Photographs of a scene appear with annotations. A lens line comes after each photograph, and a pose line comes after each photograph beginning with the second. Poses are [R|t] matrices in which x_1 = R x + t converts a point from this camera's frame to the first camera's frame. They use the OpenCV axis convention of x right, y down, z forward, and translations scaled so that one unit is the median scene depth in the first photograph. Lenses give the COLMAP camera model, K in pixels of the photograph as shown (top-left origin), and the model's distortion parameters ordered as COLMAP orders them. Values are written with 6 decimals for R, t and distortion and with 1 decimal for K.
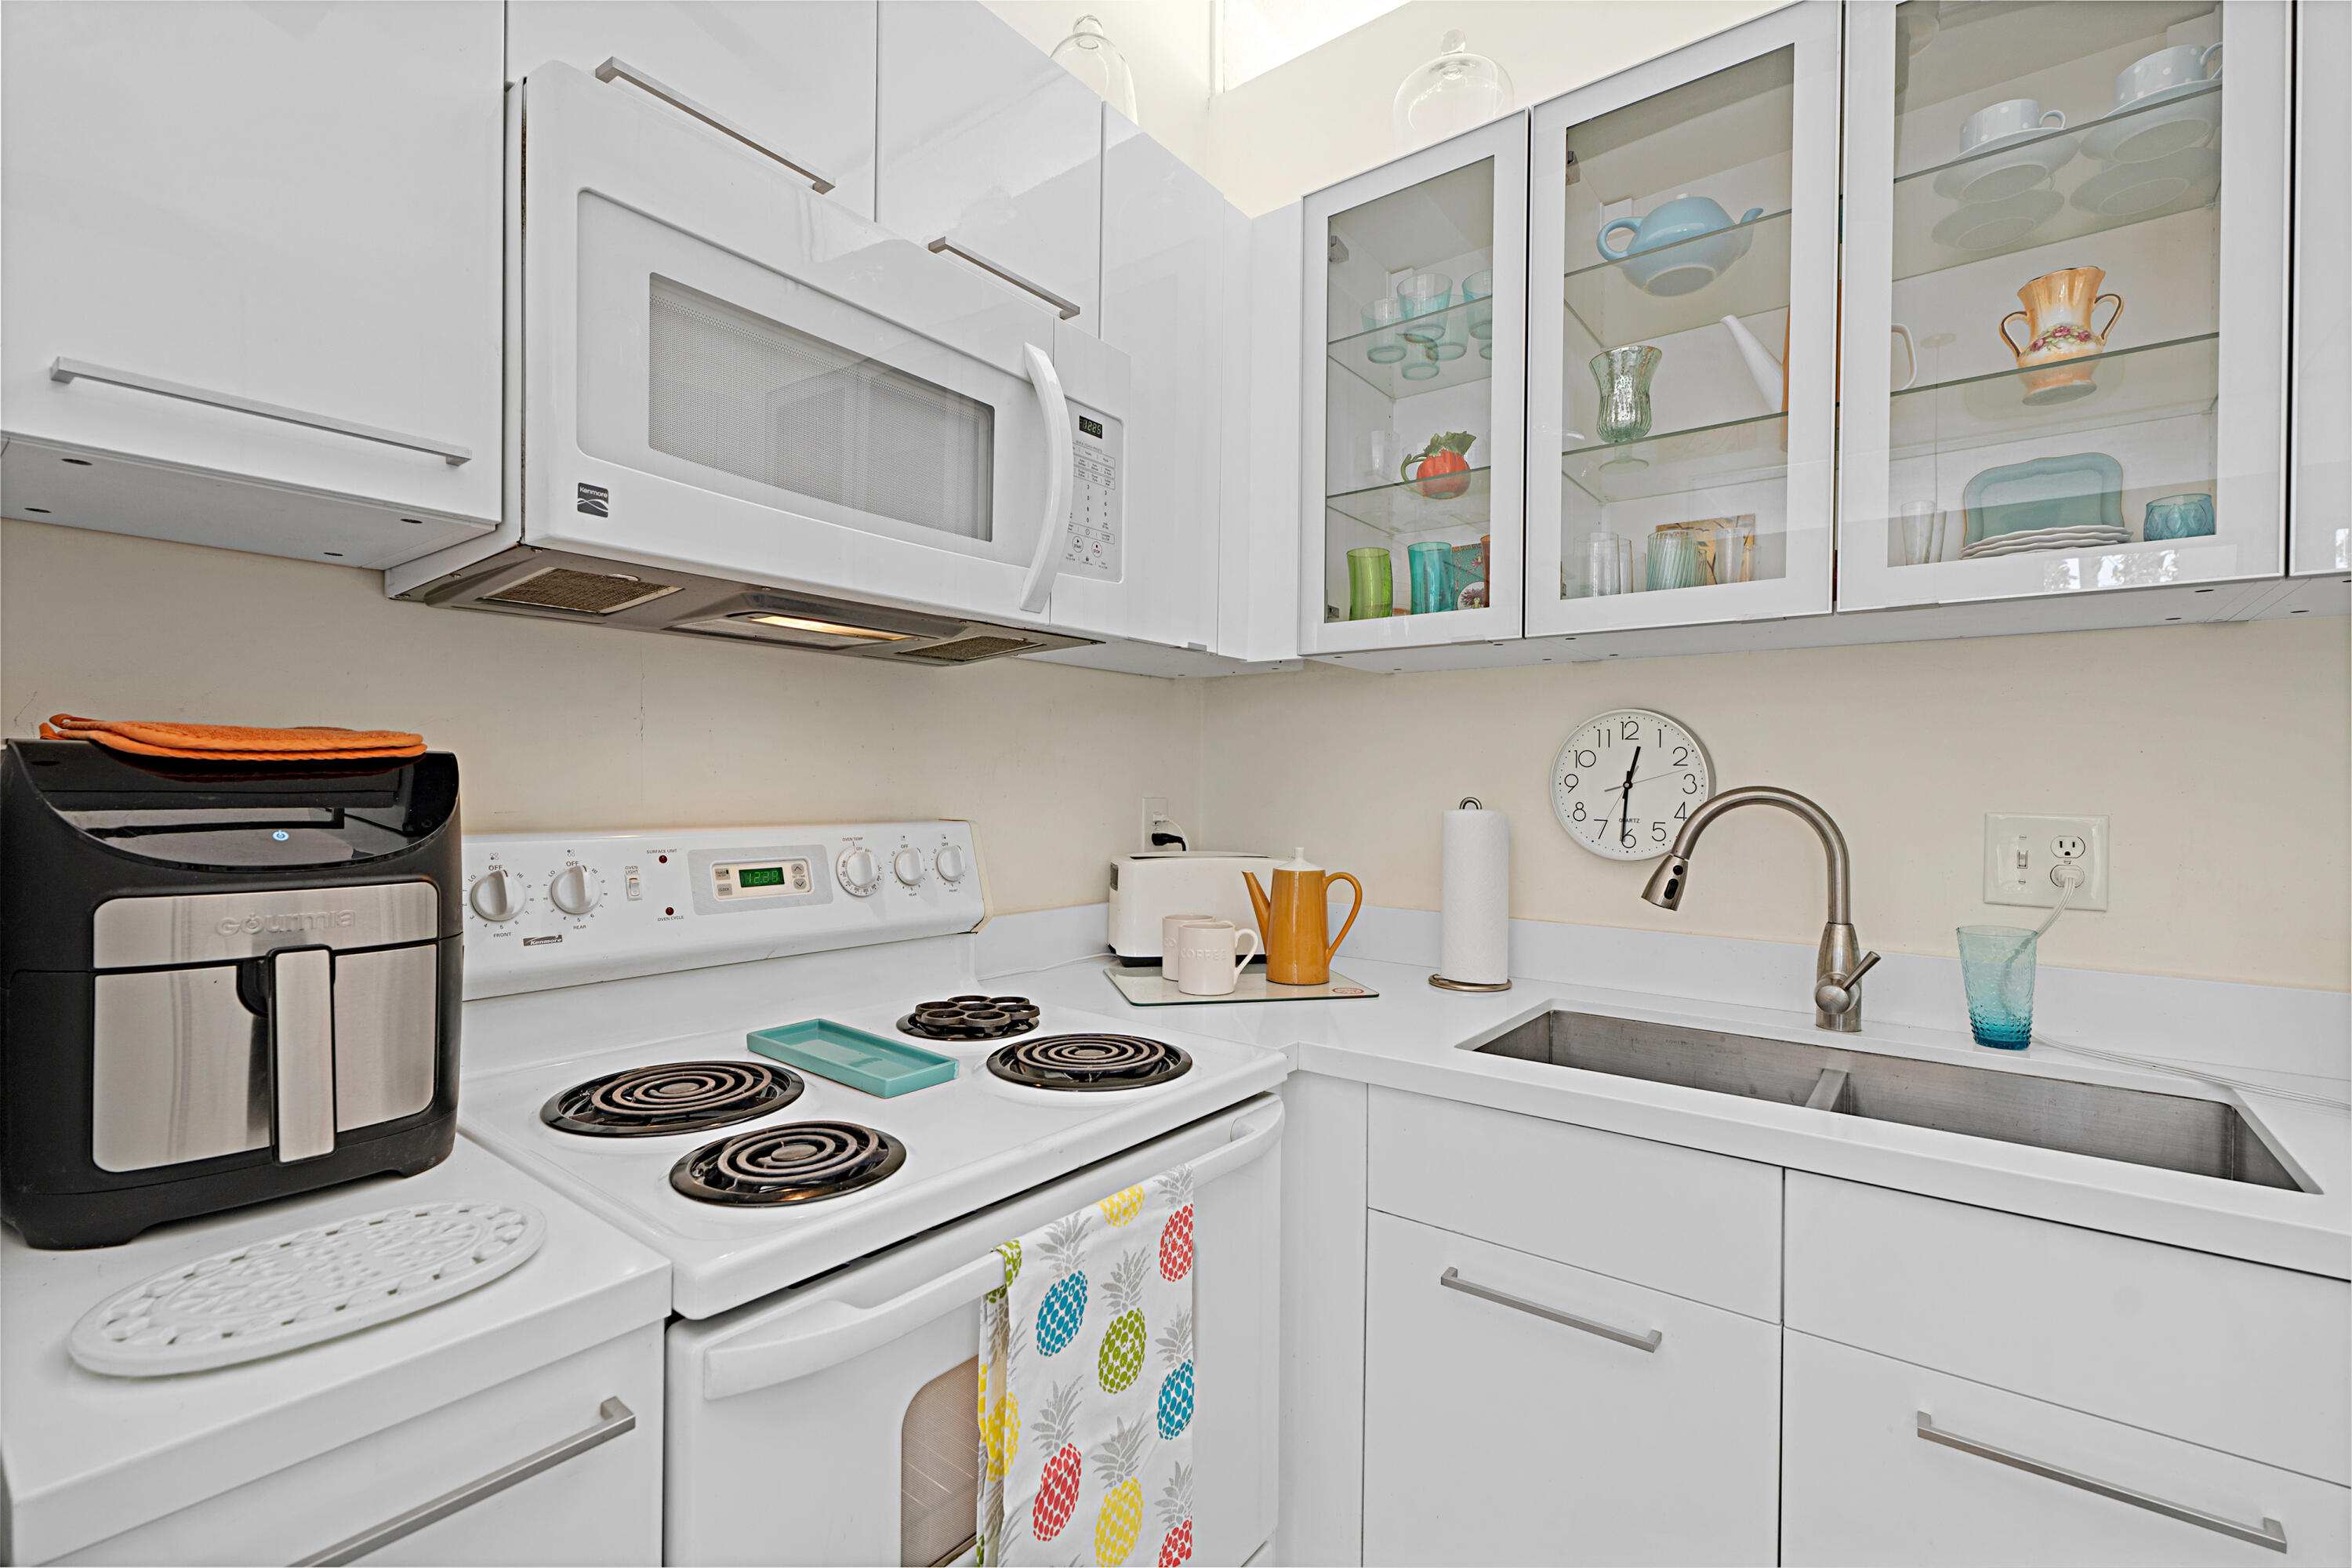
lens RADIAL K [[1057.0, 0, 1187.9], [0, 1057.0, 783.8], [0, 0, 1]] dist [0.001430, 0.000521]
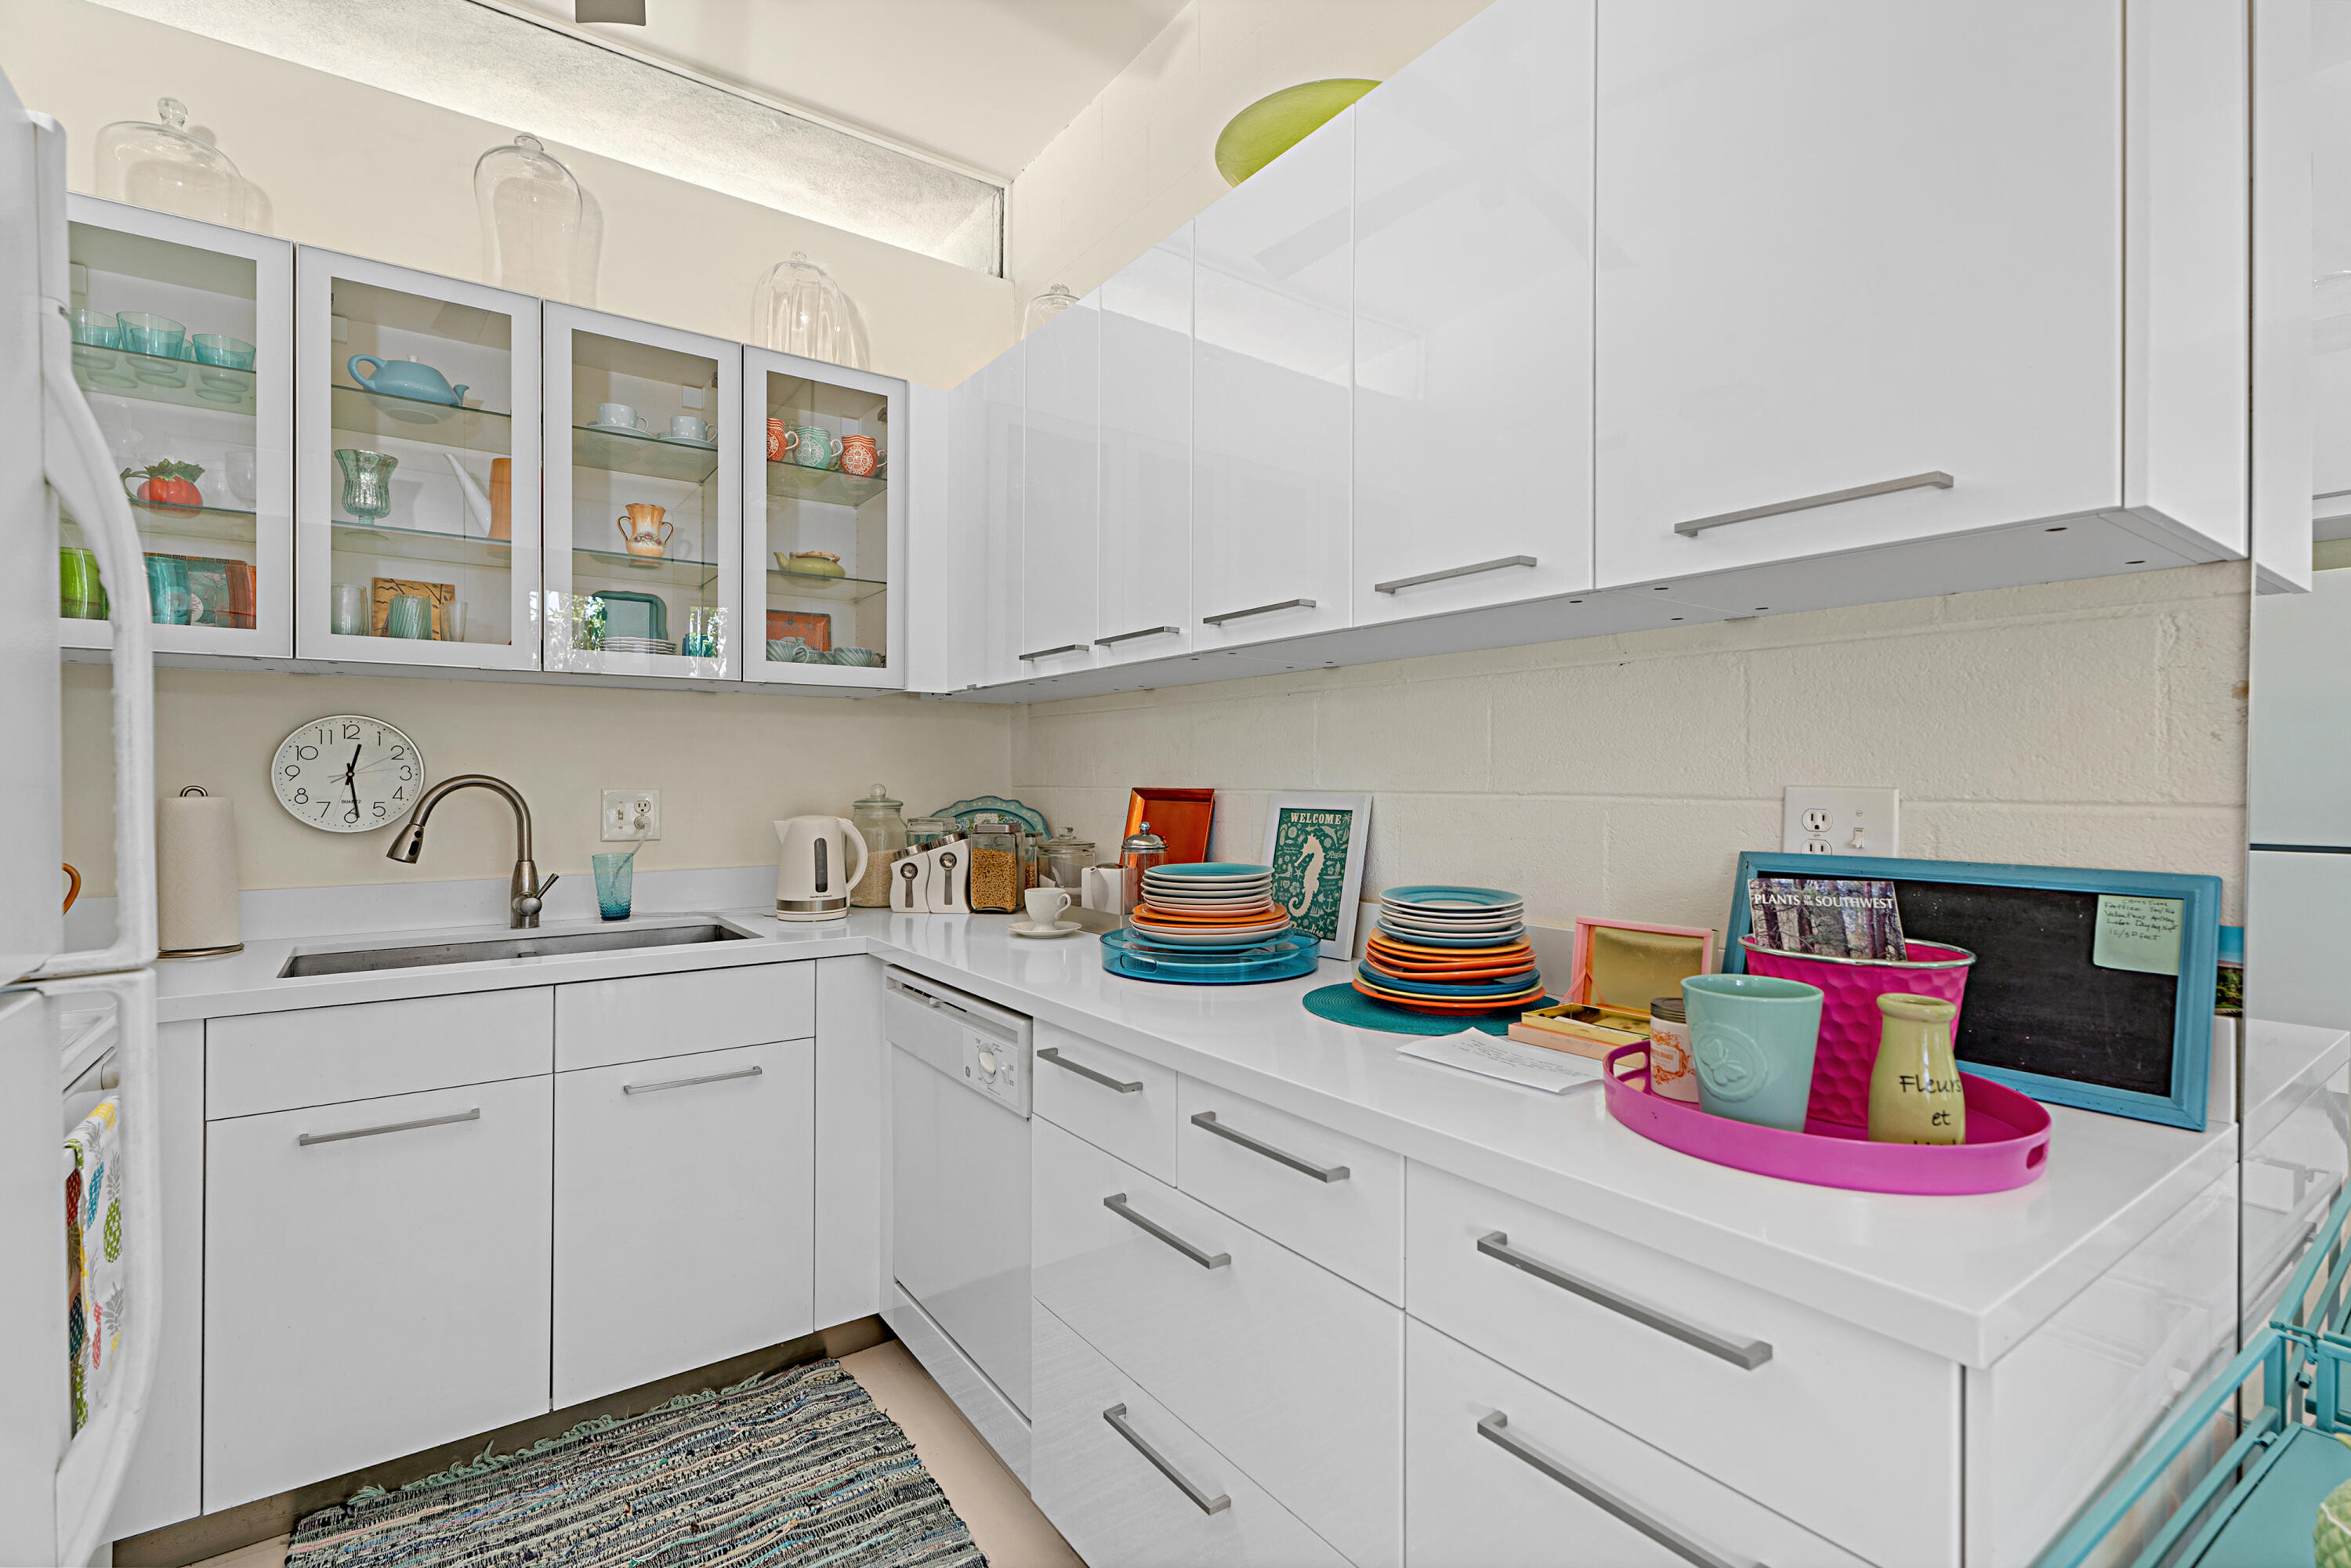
lens RADIAL K [[1056.5, 0, 1187.4], [0, 1056.5, 783.8], [0, 0, 1]] dist [0.001430, 0.000521]
pose [[0.283810, -0.017042, 0.958729, -0.602825], [0.000771, 0.999846, 0.017545, -0.009923], [-0.958880, -0.004241, 0.283780, -0.391357]]
